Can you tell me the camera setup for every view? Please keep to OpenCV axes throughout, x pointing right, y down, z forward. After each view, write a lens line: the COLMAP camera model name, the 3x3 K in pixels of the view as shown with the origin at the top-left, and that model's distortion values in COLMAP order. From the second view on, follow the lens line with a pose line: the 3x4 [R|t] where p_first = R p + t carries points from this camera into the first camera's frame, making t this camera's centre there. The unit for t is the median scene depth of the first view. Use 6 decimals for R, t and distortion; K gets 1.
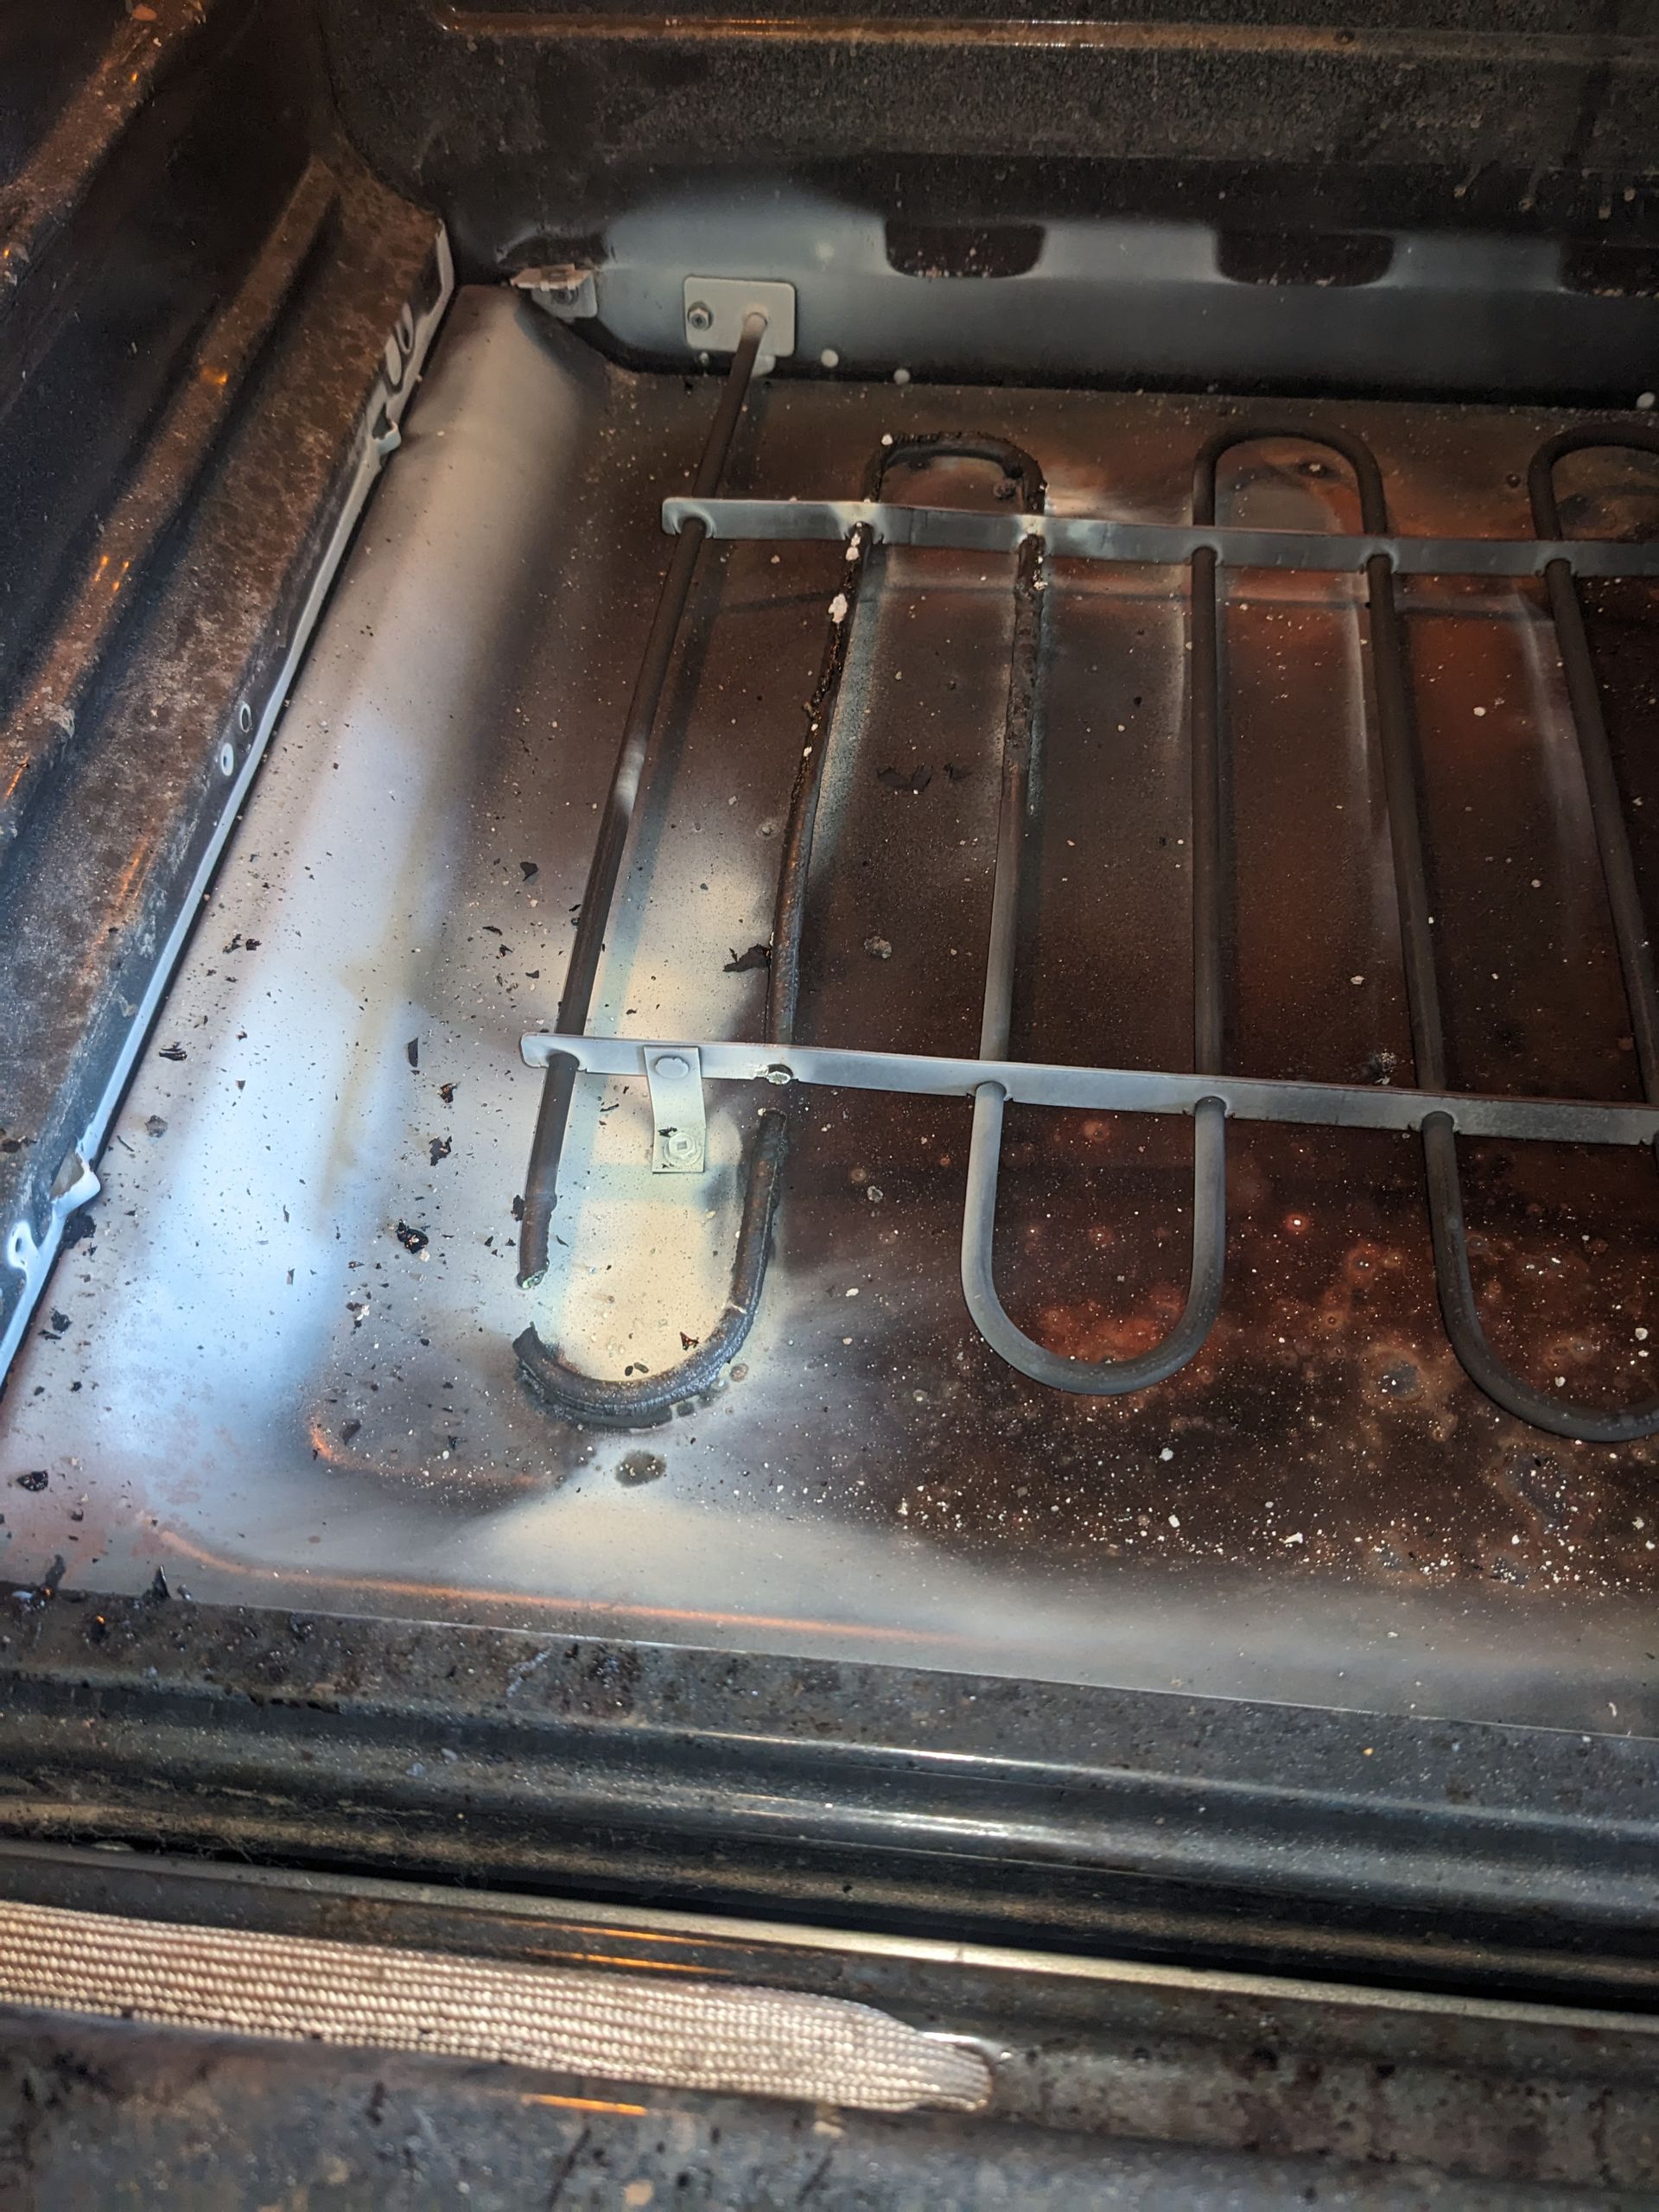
lens RADIAL K [[1821.7, 0, 829.5], [0, 1821.7, 1106.0], [0, 0, 1]] dist [0.056183, -0.123070]
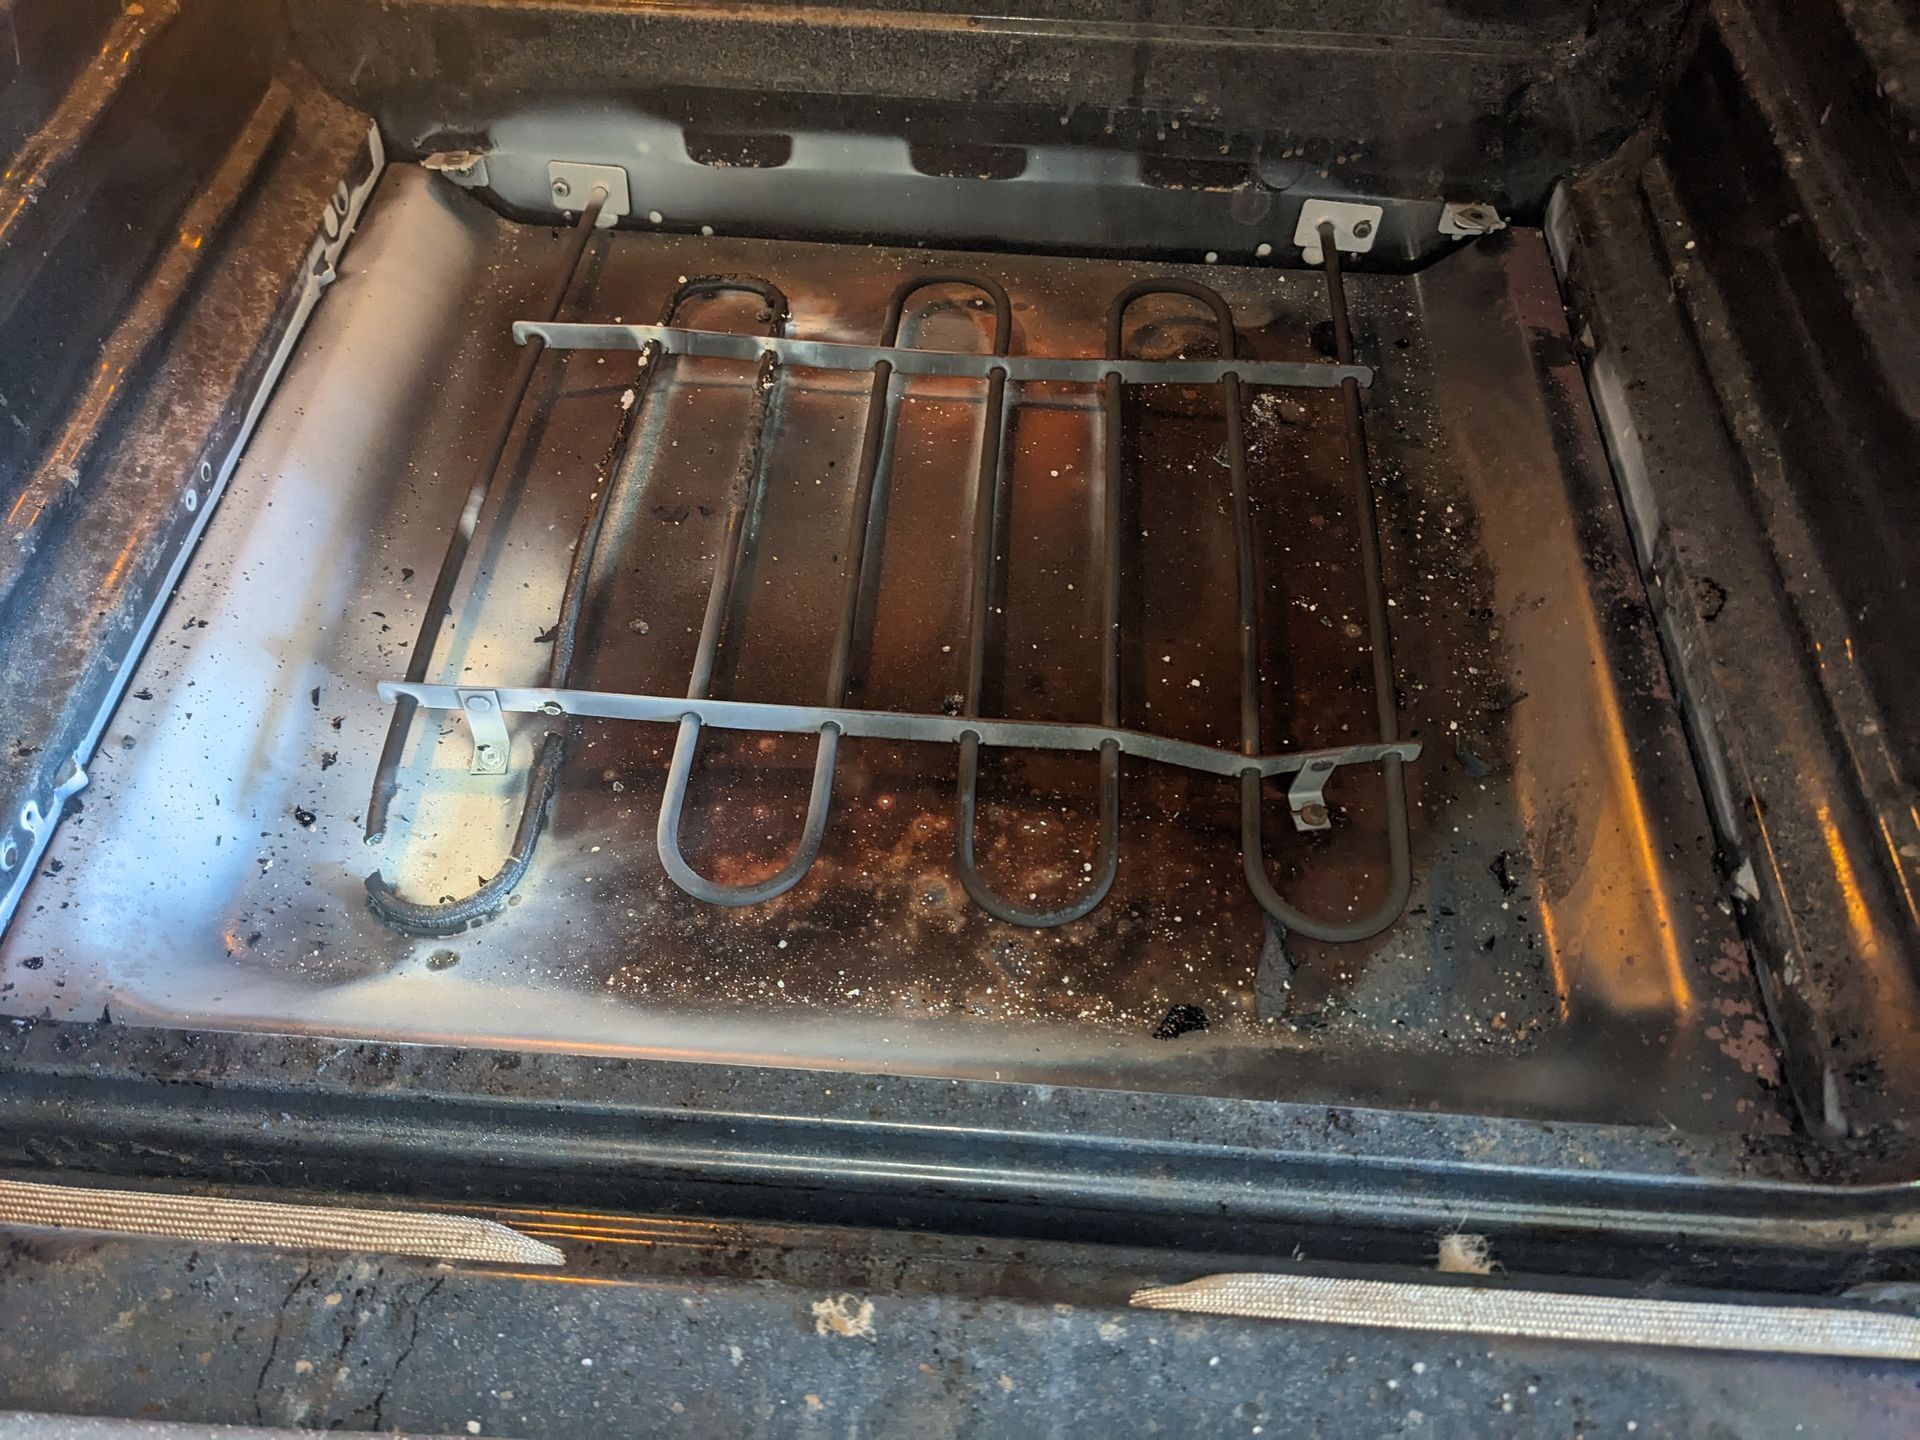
lens RADIAL K [[1583.3, 0, 960.0], [0, 1583.3, 720.0], [0, 0, 1]] dist [0.066832, -0.122441]
pose [[0.997945, -0.003032, 0.063999, 0.223406], [0.005137, 0.999450, -0.032755, 0.037231], [-0.063865, 0.033016, 0.997412, -0.347798]]
